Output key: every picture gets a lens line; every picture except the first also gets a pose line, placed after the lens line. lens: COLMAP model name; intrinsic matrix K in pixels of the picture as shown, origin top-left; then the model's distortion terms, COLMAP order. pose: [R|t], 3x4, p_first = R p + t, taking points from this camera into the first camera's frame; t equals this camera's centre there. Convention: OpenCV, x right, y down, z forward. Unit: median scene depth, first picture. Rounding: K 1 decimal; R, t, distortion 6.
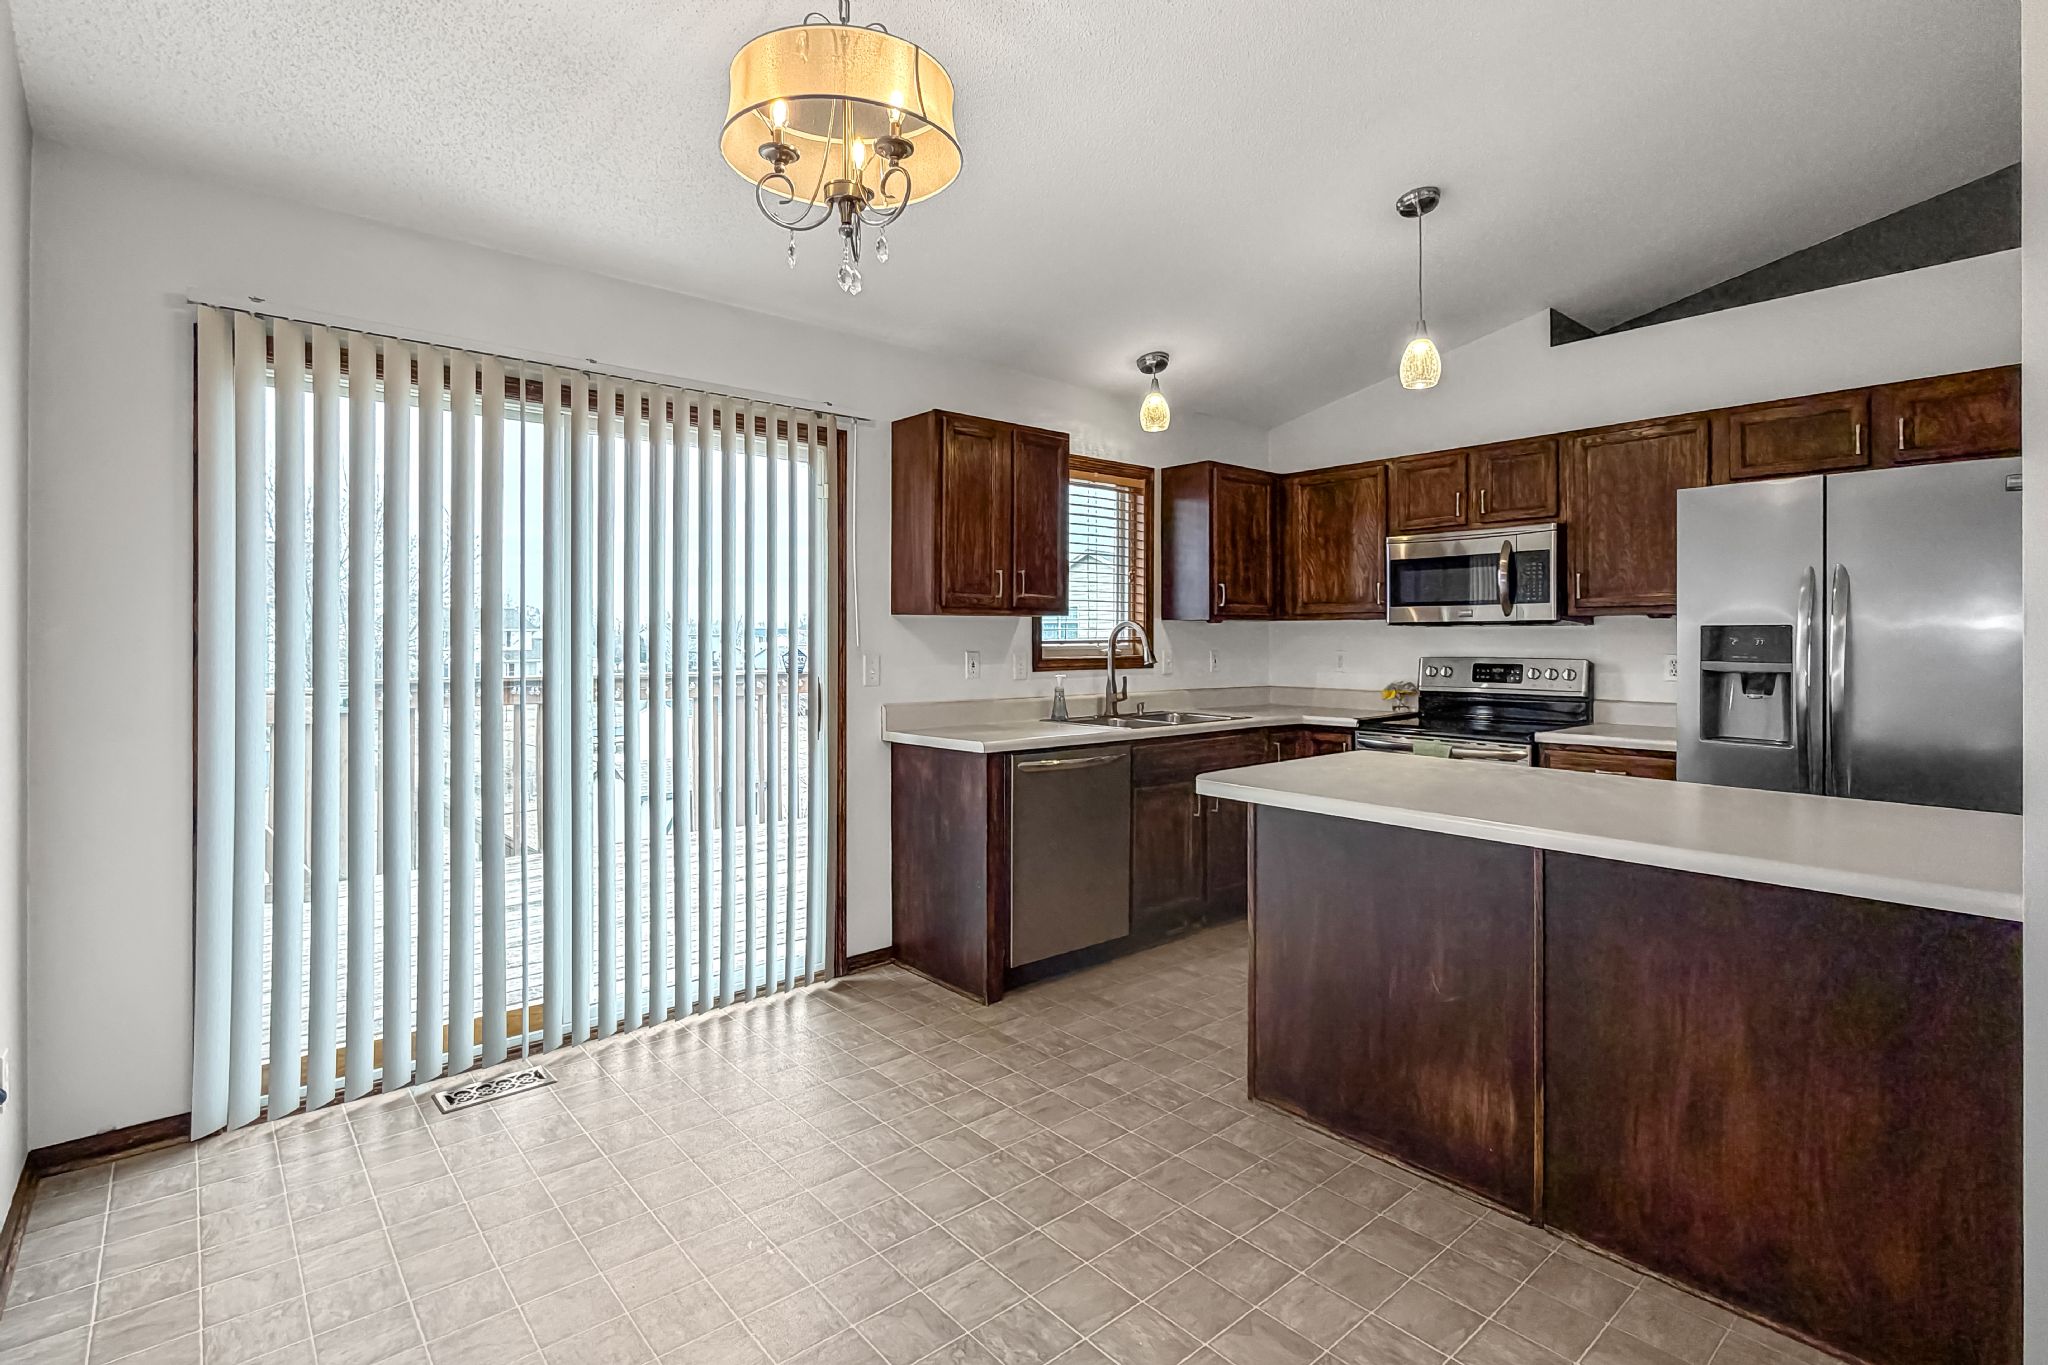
lens RADIAL K [[964.2, 0, 1025.3], [0, 964.2, 635.1], [0, 0, 1]] dist [0.001729, 0.000298]
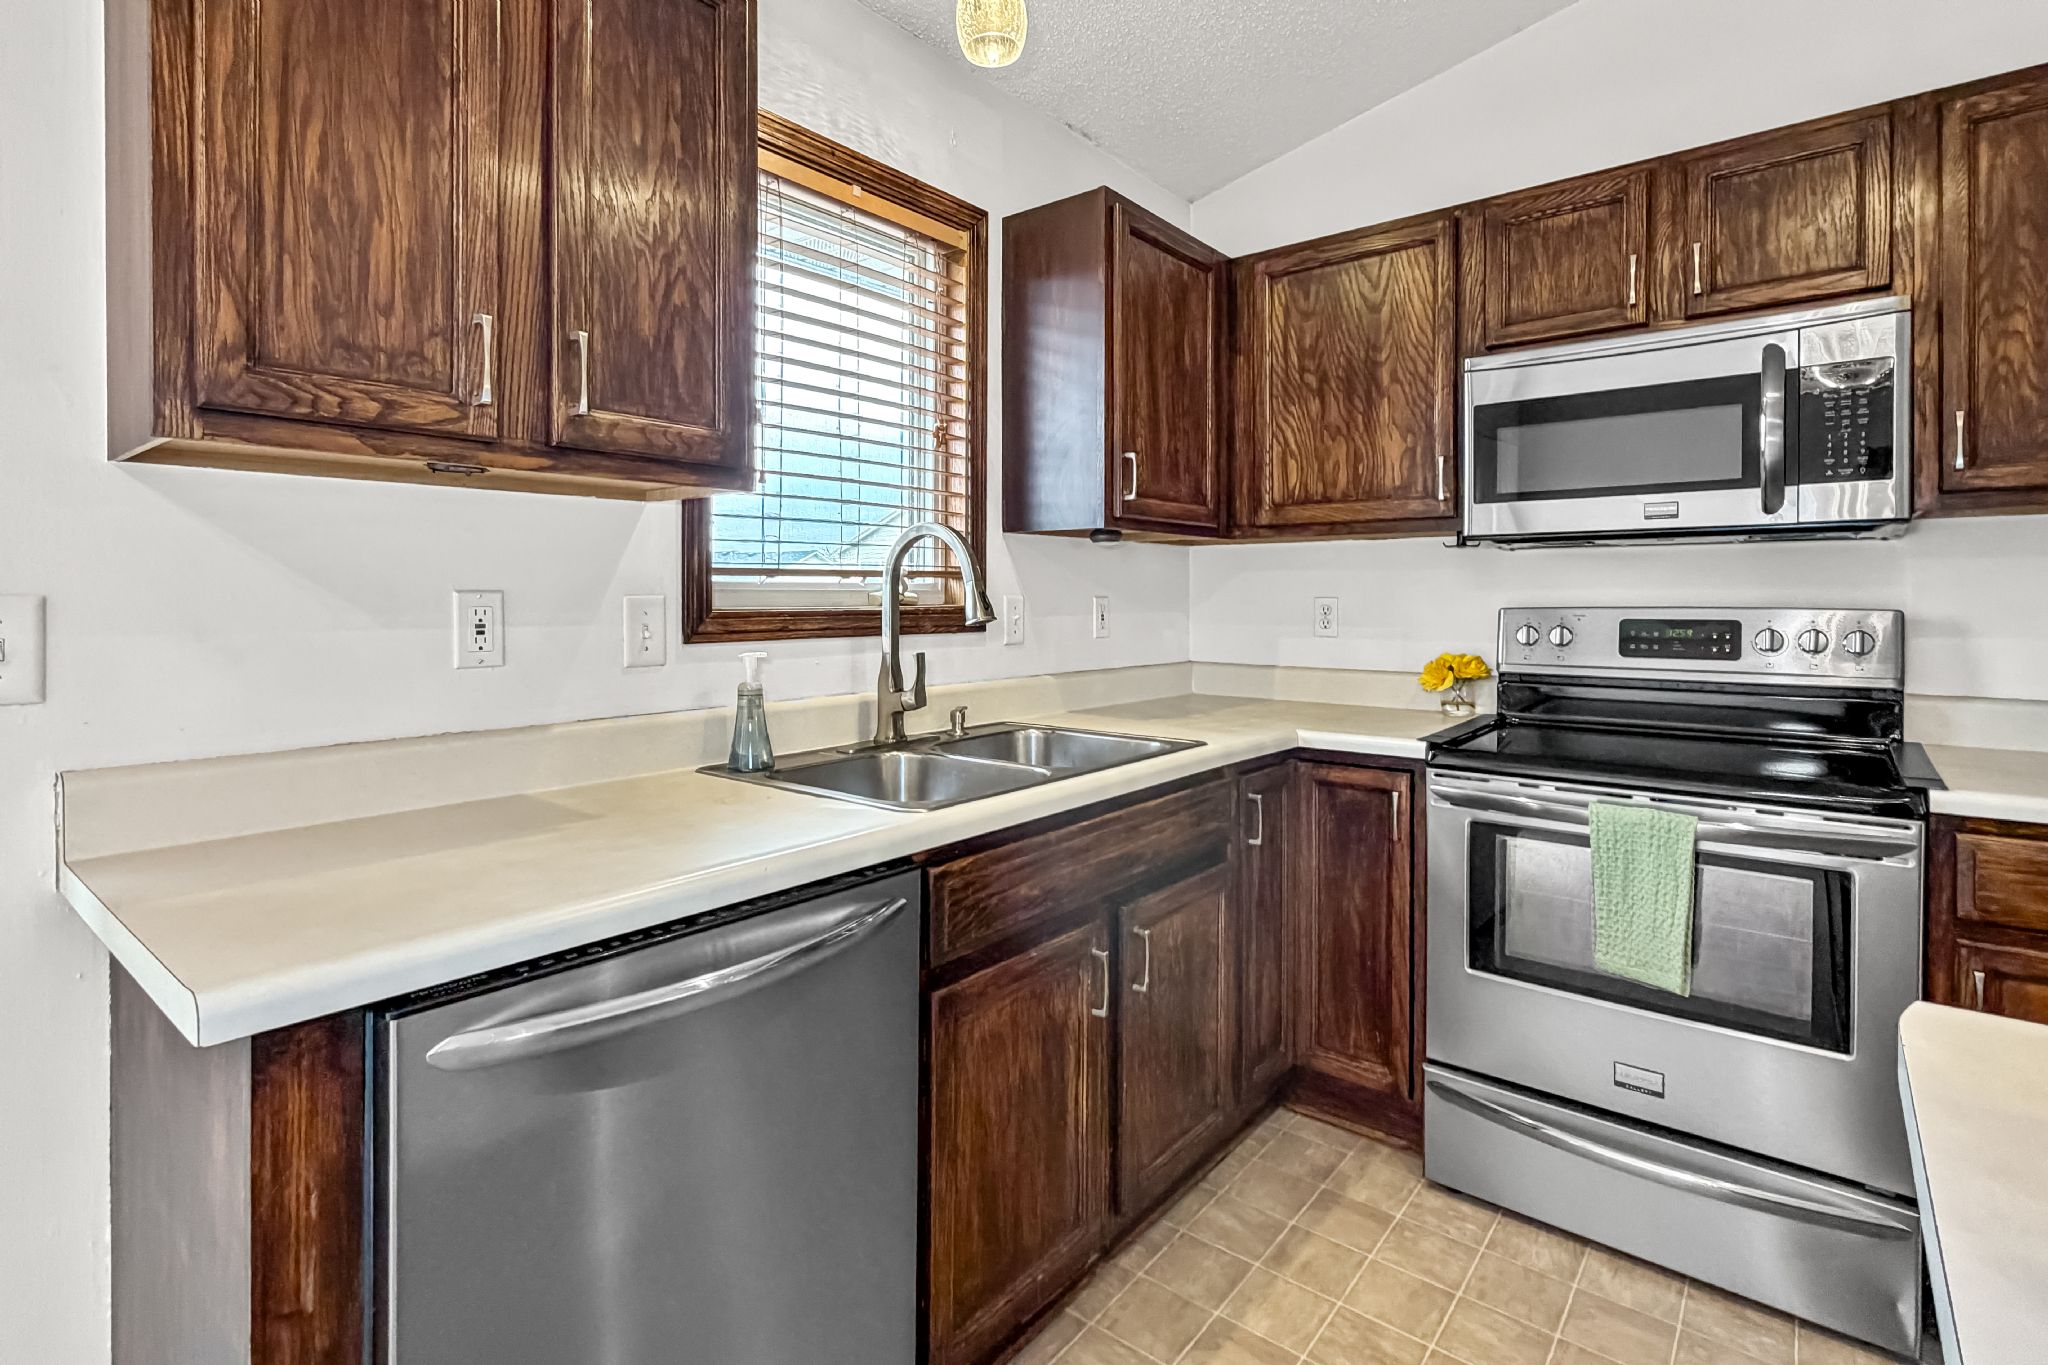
lens RADIAL K [[981.0, 0, 1025.1], [0, 981.0, 603.9], [0, 0, 1]] dist [-0.000242, -0.000440]
pose [[0.984193, -0.000236, 0.177099, 0.076330], [-0.002031, 0.999918, 0.012624, 0.016577], [-0.177088, -0.012784, 0.984112, 0.601281]]
